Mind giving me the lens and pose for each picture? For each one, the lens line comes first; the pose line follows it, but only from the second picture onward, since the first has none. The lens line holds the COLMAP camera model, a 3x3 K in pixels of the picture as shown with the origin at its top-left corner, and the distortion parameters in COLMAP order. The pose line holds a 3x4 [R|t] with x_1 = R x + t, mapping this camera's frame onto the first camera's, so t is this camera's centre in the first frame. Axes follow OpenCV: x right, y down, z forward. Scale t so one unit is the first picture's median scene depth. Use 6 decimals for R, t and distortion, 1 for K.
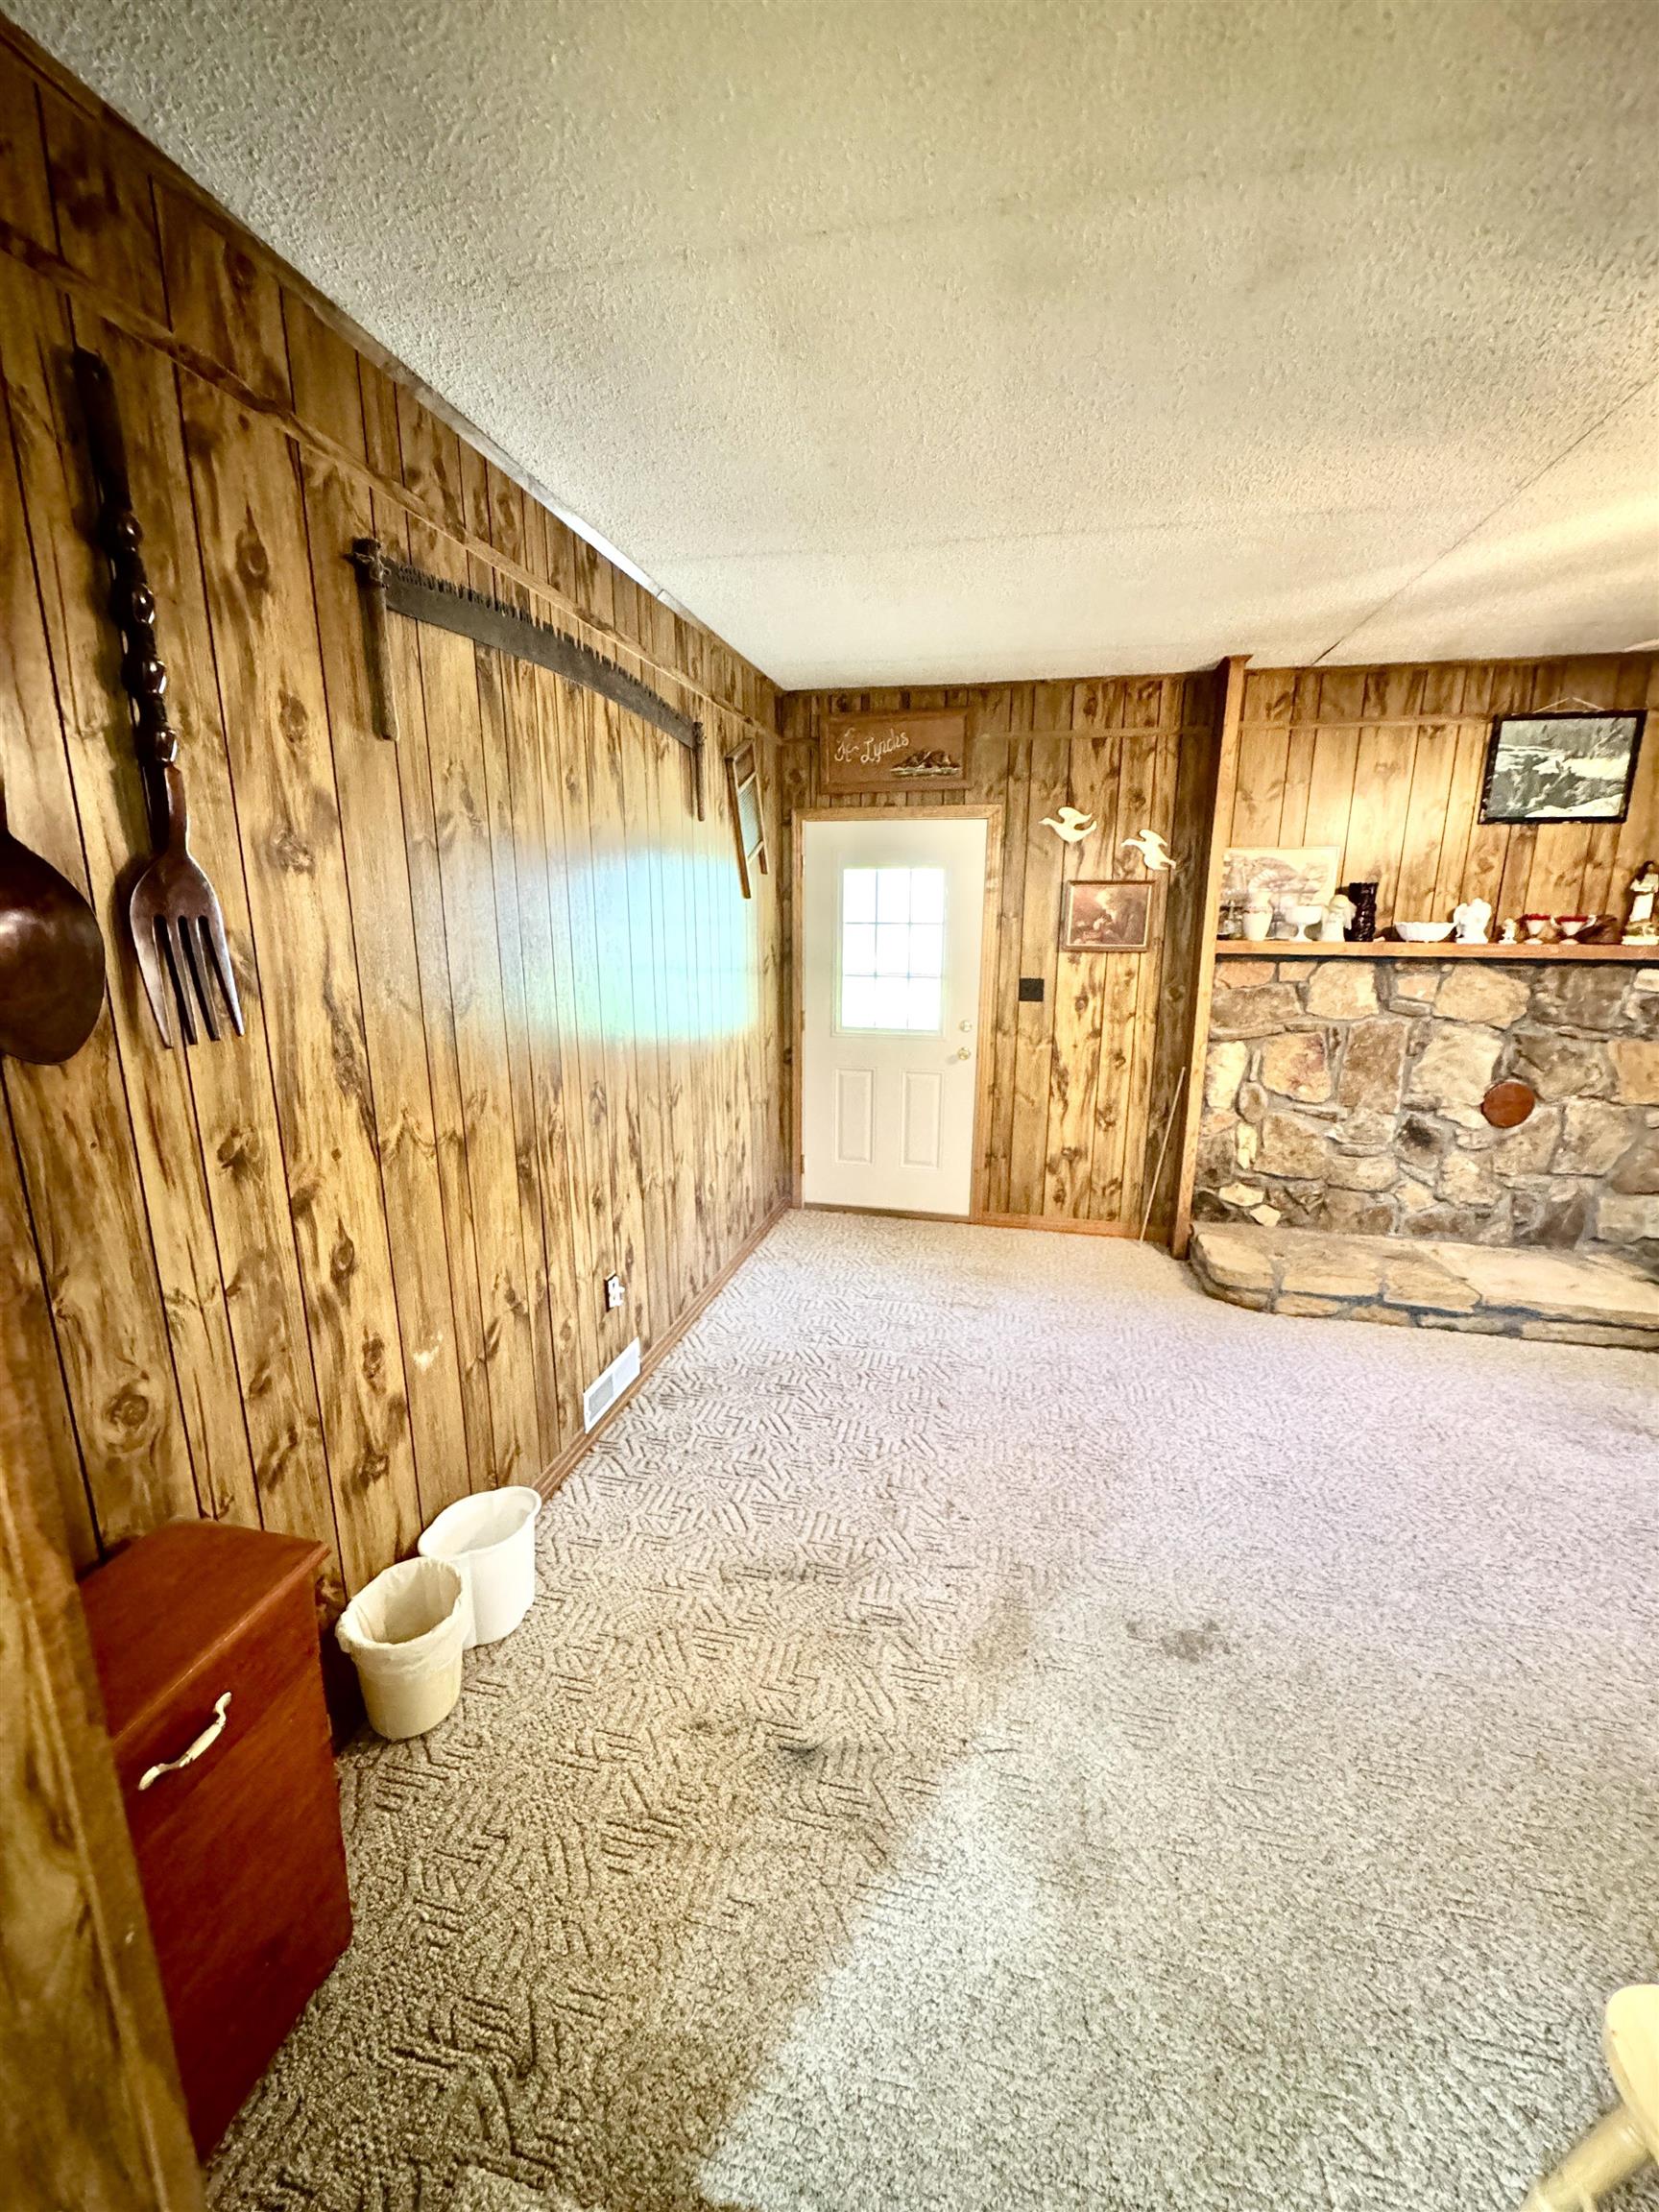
lens RADIAL K [[887.9, 0, 827.2], [0, 887.9, 1109.0], [0, 0, 1]] dist [-0.002889, 0.000797]
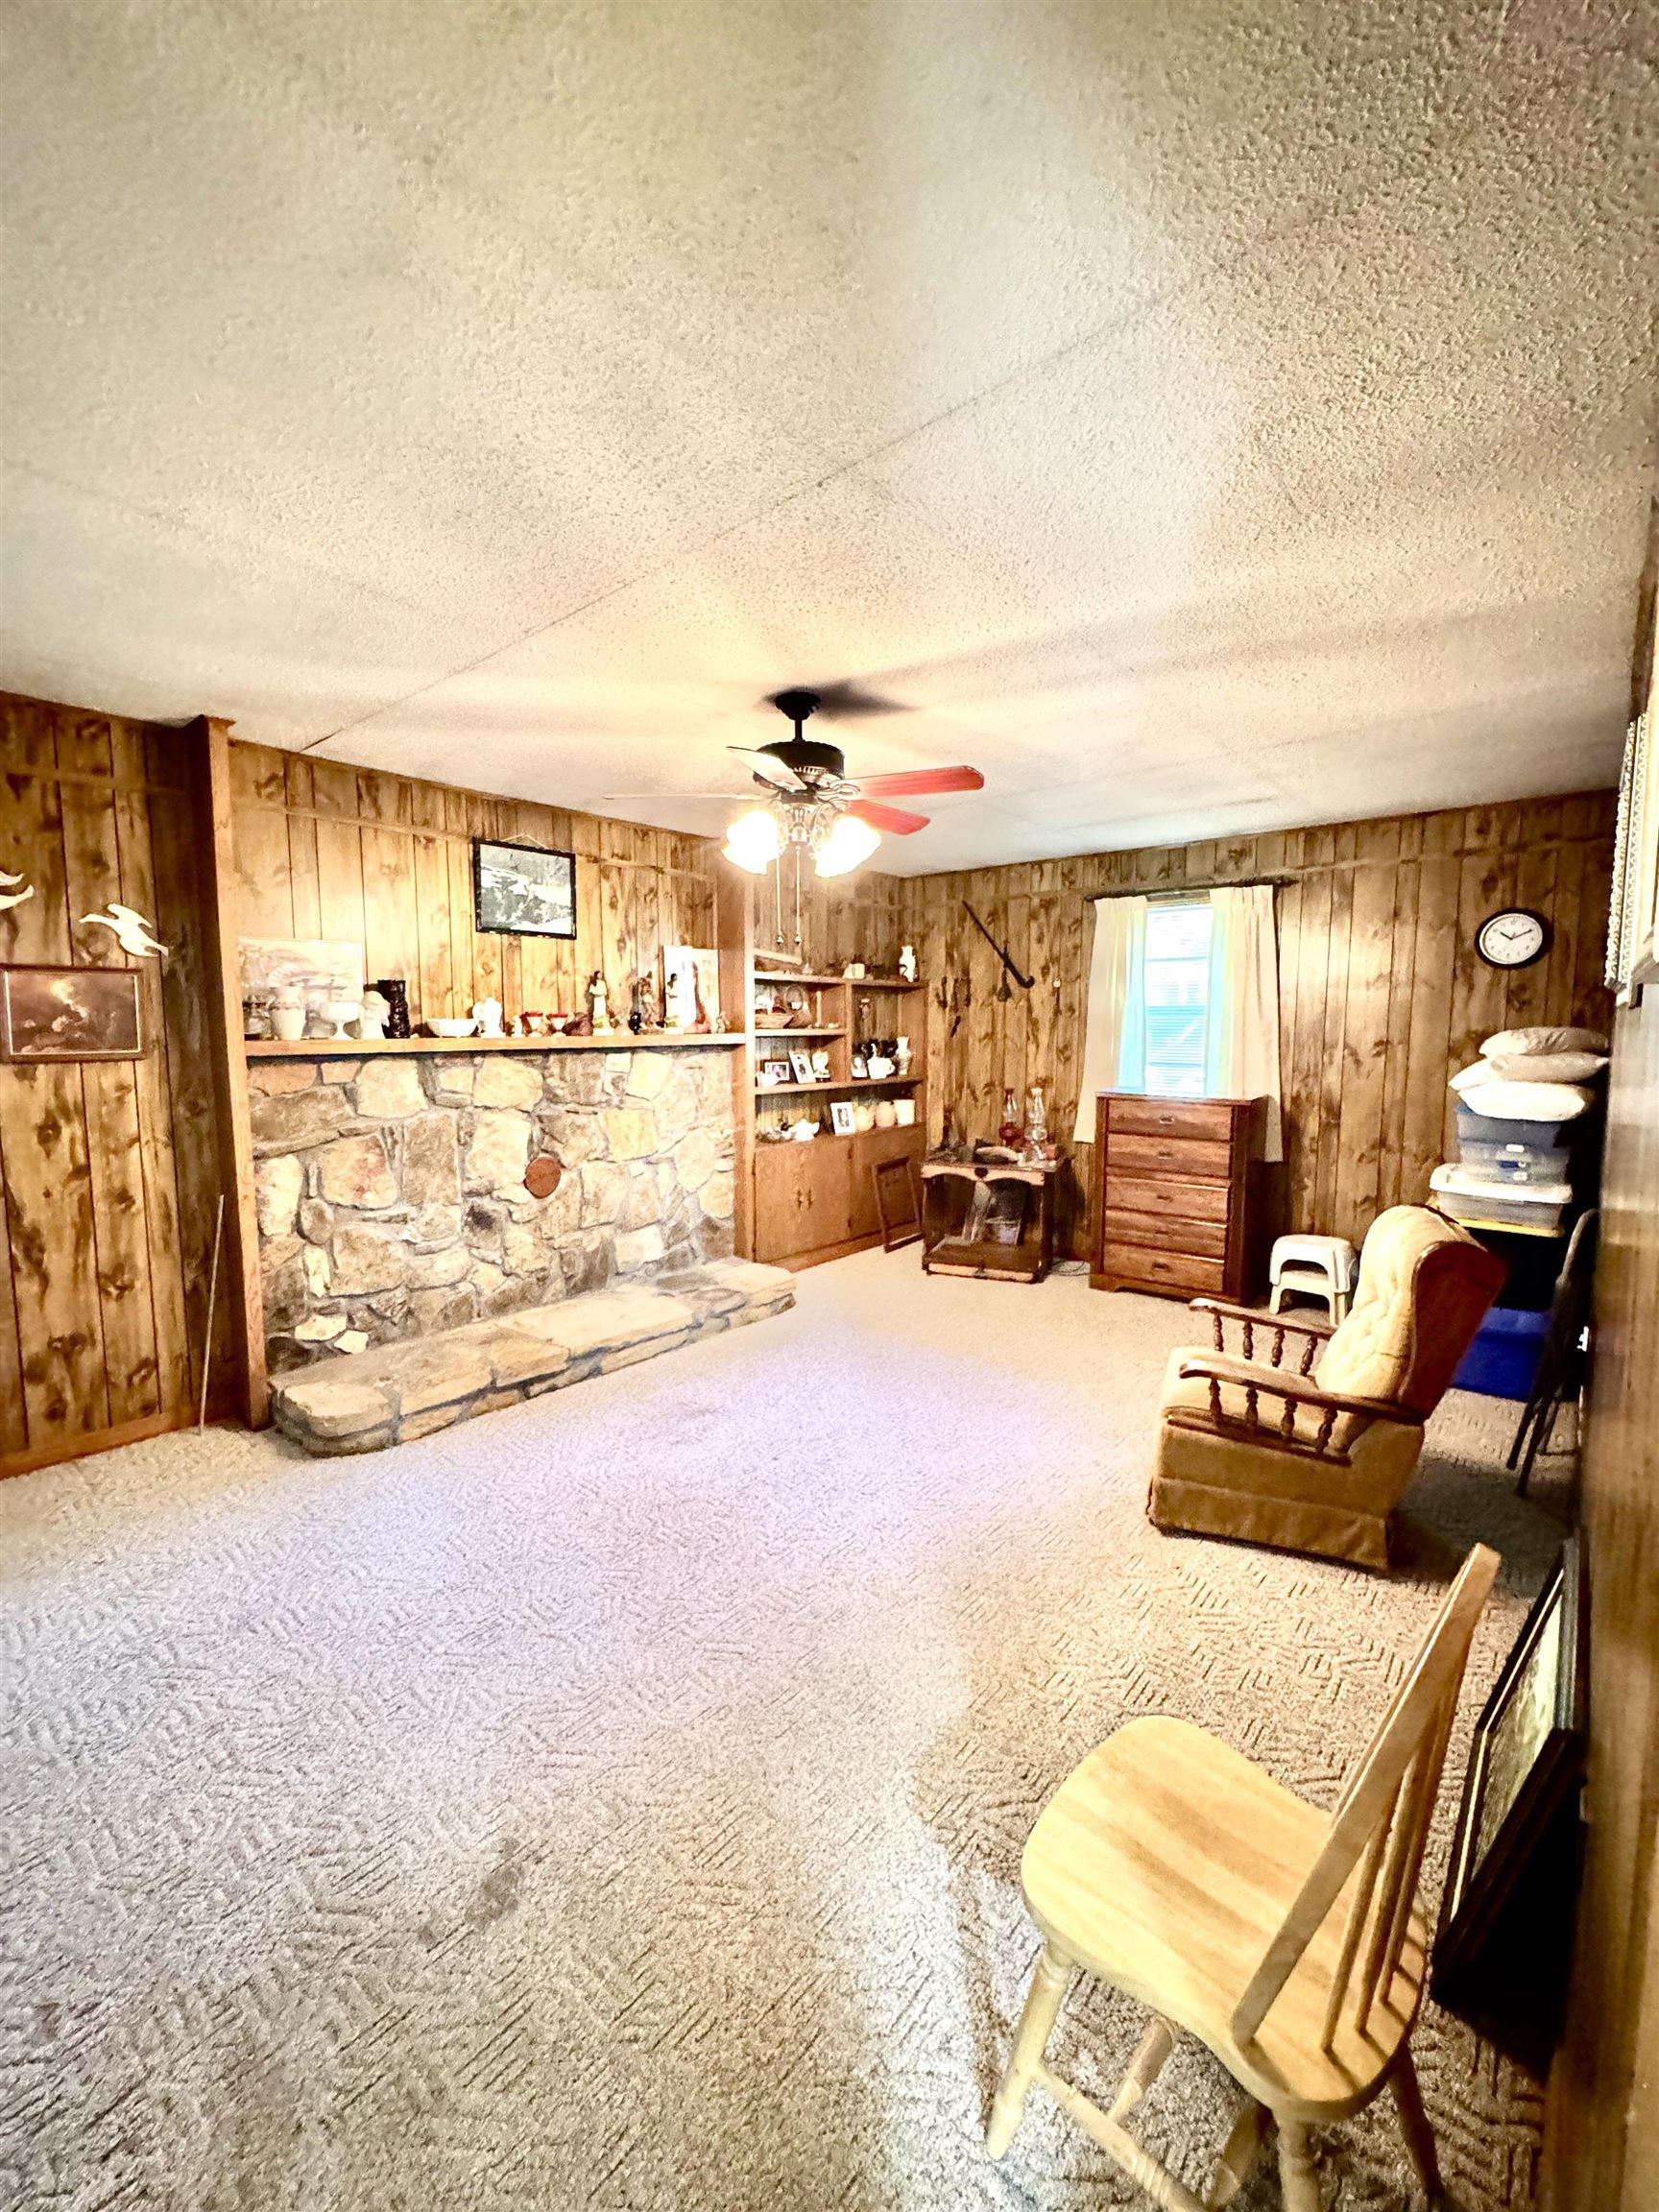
lens RADIAL K [[887.9, 0, 832.3], [0, 887.9, 1107.0], [0, 0, 1]] dist [-0.002889, 0.000797]
pose [[0.468909, -0.089200, 0.878731, -0.047376], [0.195556, 0.980681, -0.004804, -0.014369], [-0.861326, 0.174093, 0.477293, 0.124007]]
